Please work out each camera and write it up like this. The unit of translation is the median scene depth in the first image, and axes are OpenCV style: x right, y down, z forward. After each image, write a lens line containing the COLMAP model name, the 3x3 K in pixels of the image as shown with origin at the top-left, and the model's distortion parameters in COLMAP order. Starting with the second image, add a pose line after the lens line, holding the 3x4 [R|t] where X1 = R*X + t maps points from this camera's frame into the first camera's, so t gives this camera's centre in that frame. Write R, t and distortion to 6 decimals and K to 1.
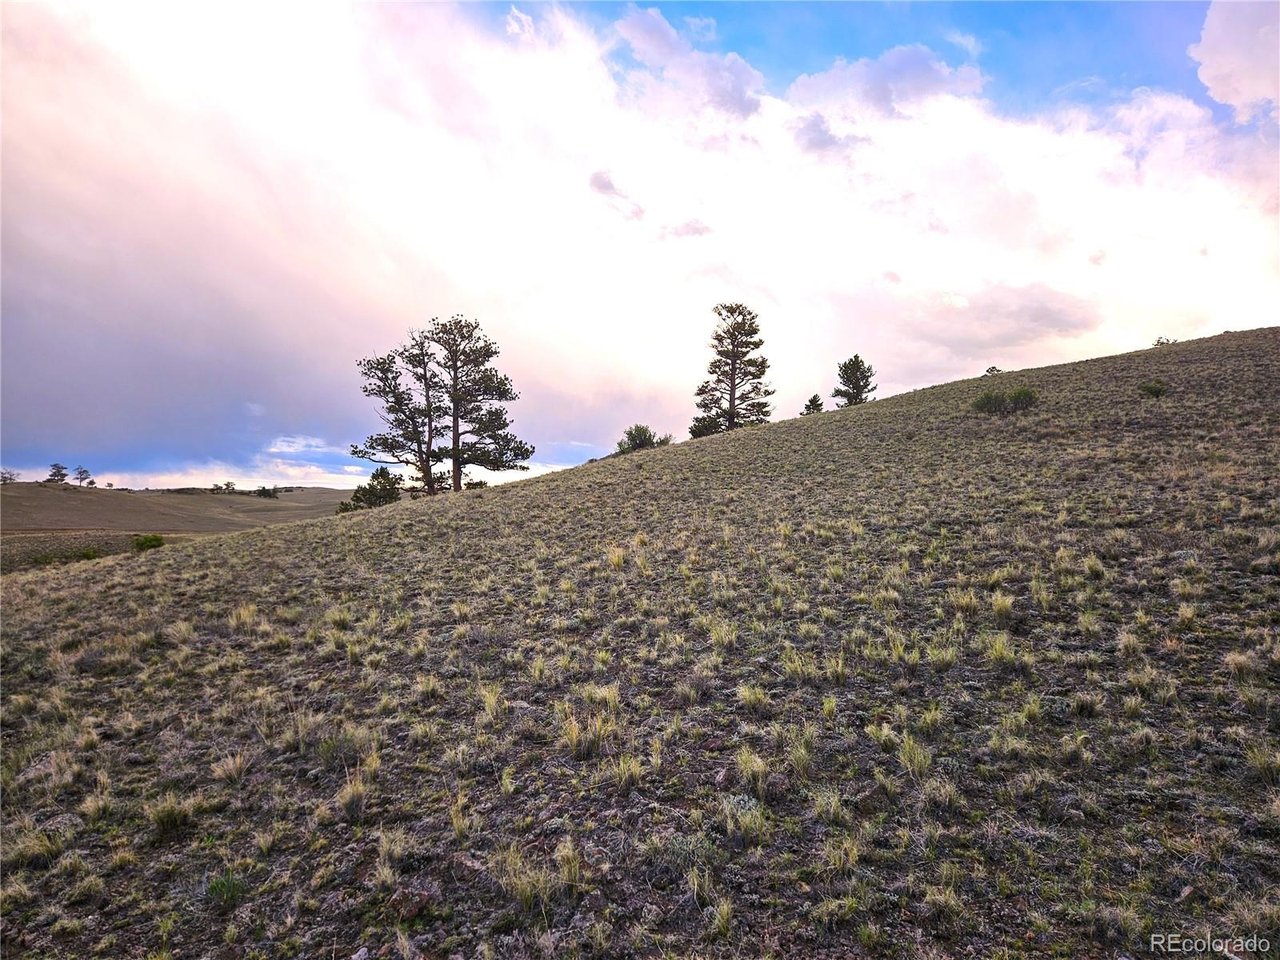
lens RADIAL K [[878.4, 0, 644.9], [0, 878.4, 484.3], [0, 0, 1]] dist [0.042536, -0.055788]
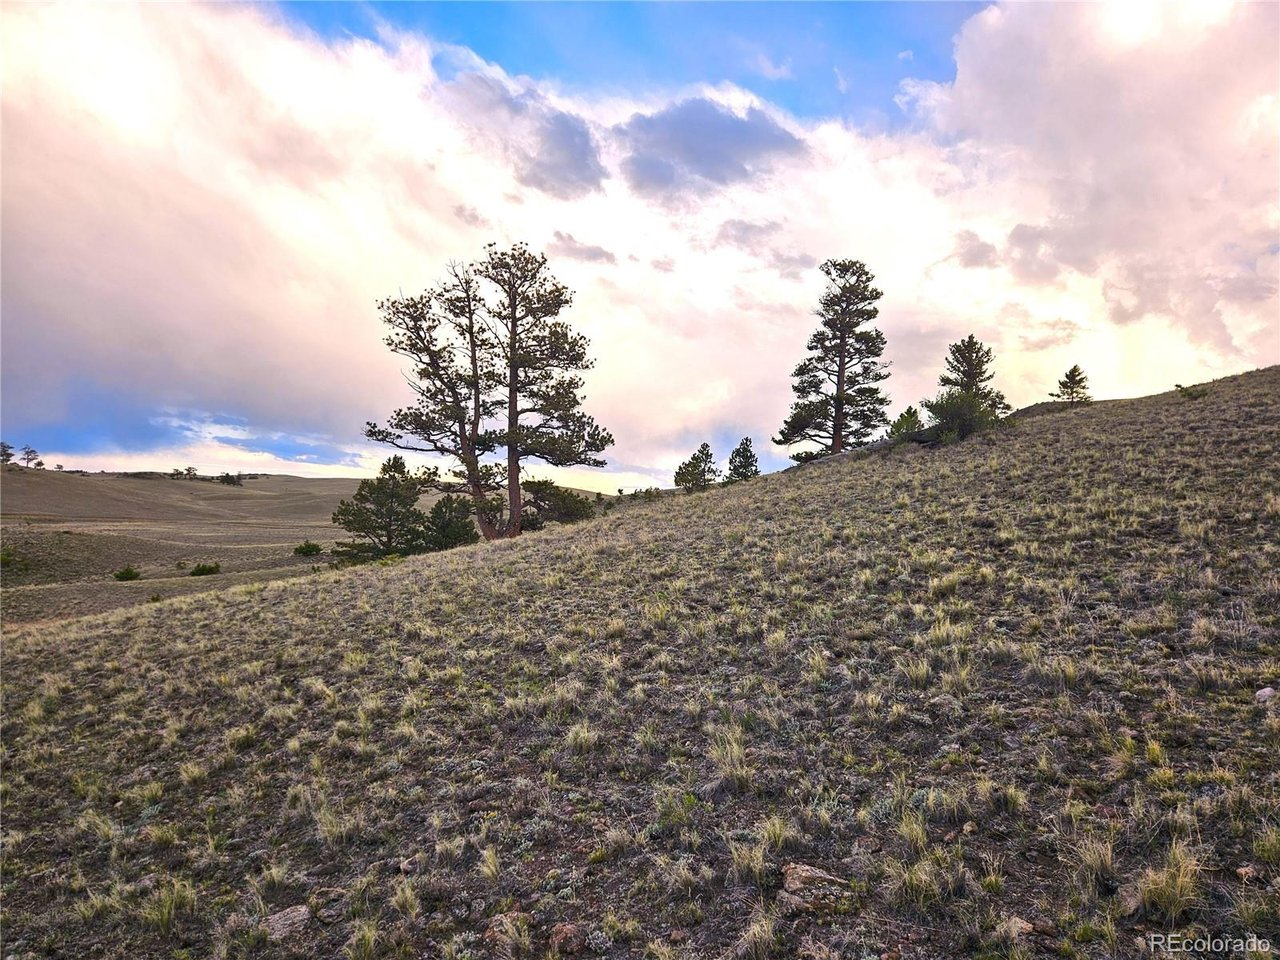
lens RADIAL K [[878.4, 0, 644.9], [0, 878.4, 484.3], [0, 0, 1]] dist [0.042536, -0.055788]
pose [[0.999014, 0.027546, 0.034809, -0.127867], [-0.027671, 0.999612, 0.003113, -0.004303], [-0.034710, -0.004073, 0.999389, 0.281000]]
